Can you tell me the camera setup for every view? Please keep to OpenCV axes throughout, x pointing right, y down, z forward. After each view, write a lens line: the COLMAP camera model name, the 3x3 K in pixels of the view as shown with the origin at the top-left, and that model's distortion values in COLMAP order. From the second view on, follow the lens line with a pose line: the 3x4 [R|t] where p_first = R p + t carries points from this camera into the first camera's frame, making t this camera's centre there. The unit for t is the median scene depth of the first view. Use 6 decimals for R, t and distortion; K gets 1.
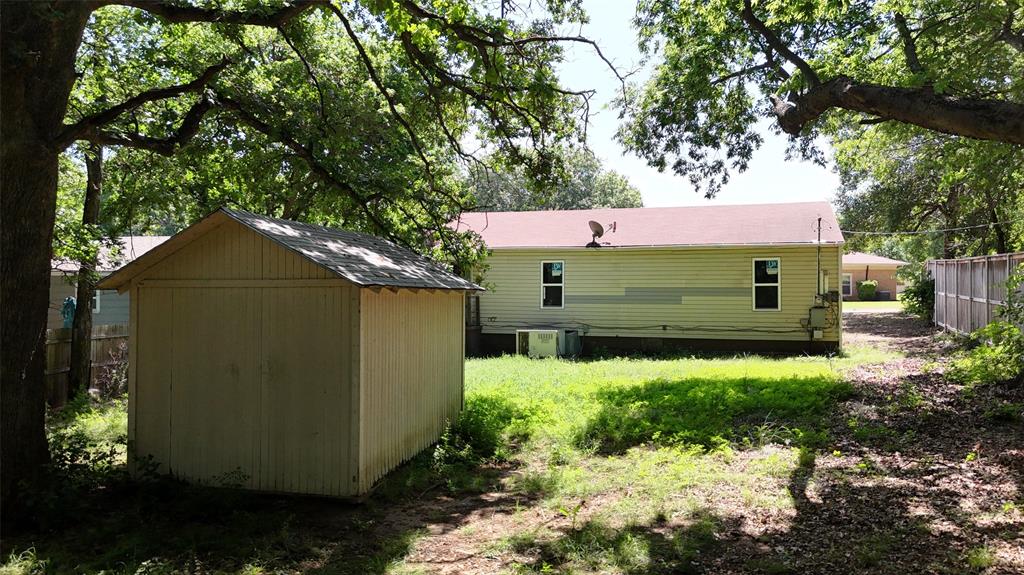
lens RADIAL K [[751.4, 0, 512.0], [0, 751.4, 287.5], [0, 0, 1]] dist [0.091002, -0.096629]
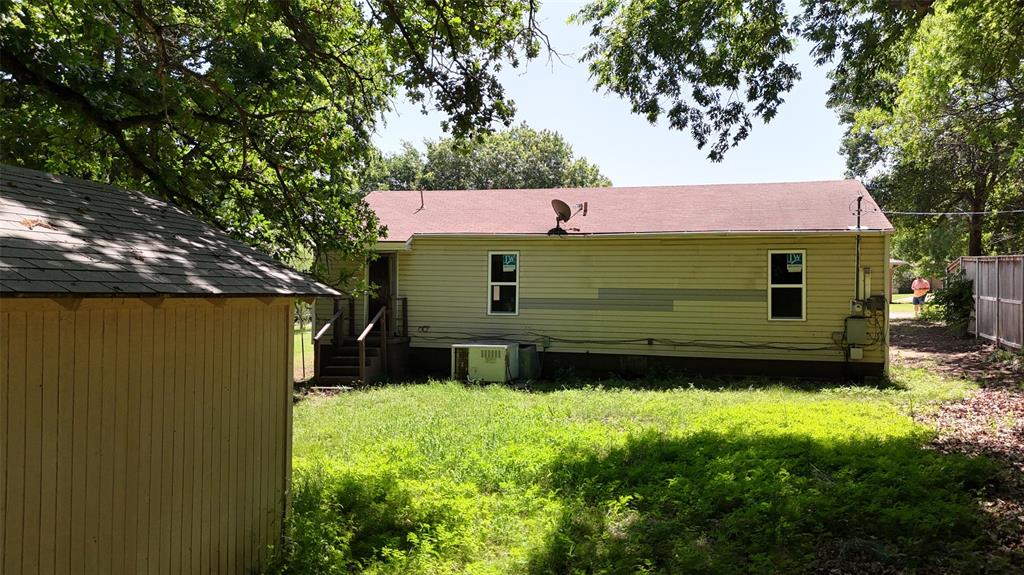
lens RADIAL K [[751.4, 0, 512.0], [0, 751.4, 287.5], [0, 0, 1]] dist [0.091002, -0.096629]
pose [[0.999375, 0.007466, 0.034542, 0.040319], [-0.007568, 0.999967, 0.002810, -0.002263], [-0.034520, -0.003069, 0.999399, 0.268760]]
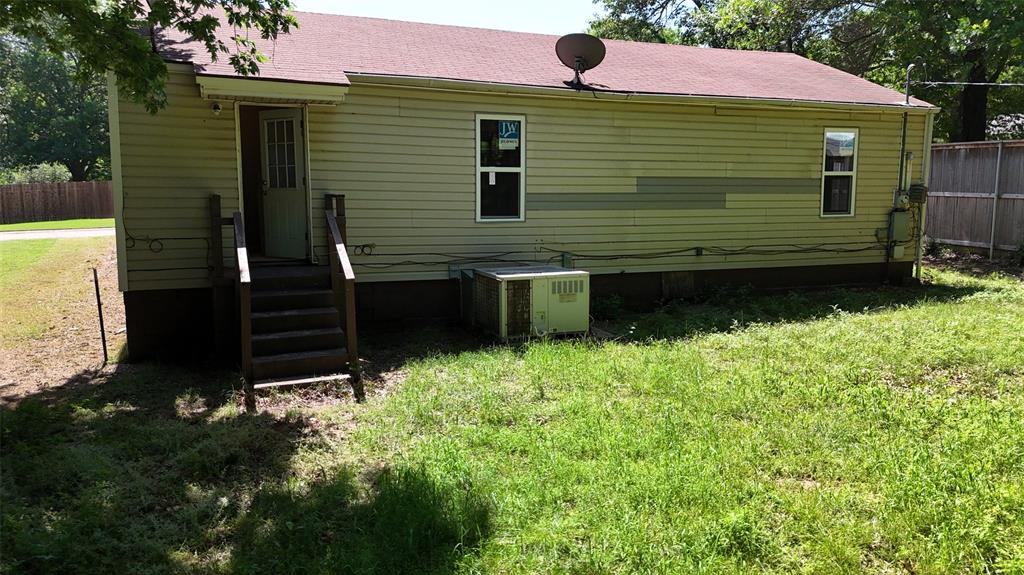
lens RADIAL K [[751.4, 0, 512.0], [0, 751.4, 287.5], [0, 0, 1]] dist [0.091002, -0.096629]
pose [[0.789018, -0.076741, 0.609559, -0.253148], [-0.006040, 0.991151, 0.132601, 0.007568], [-0.614341, -0.108306, 0.781572, 0.693162]]
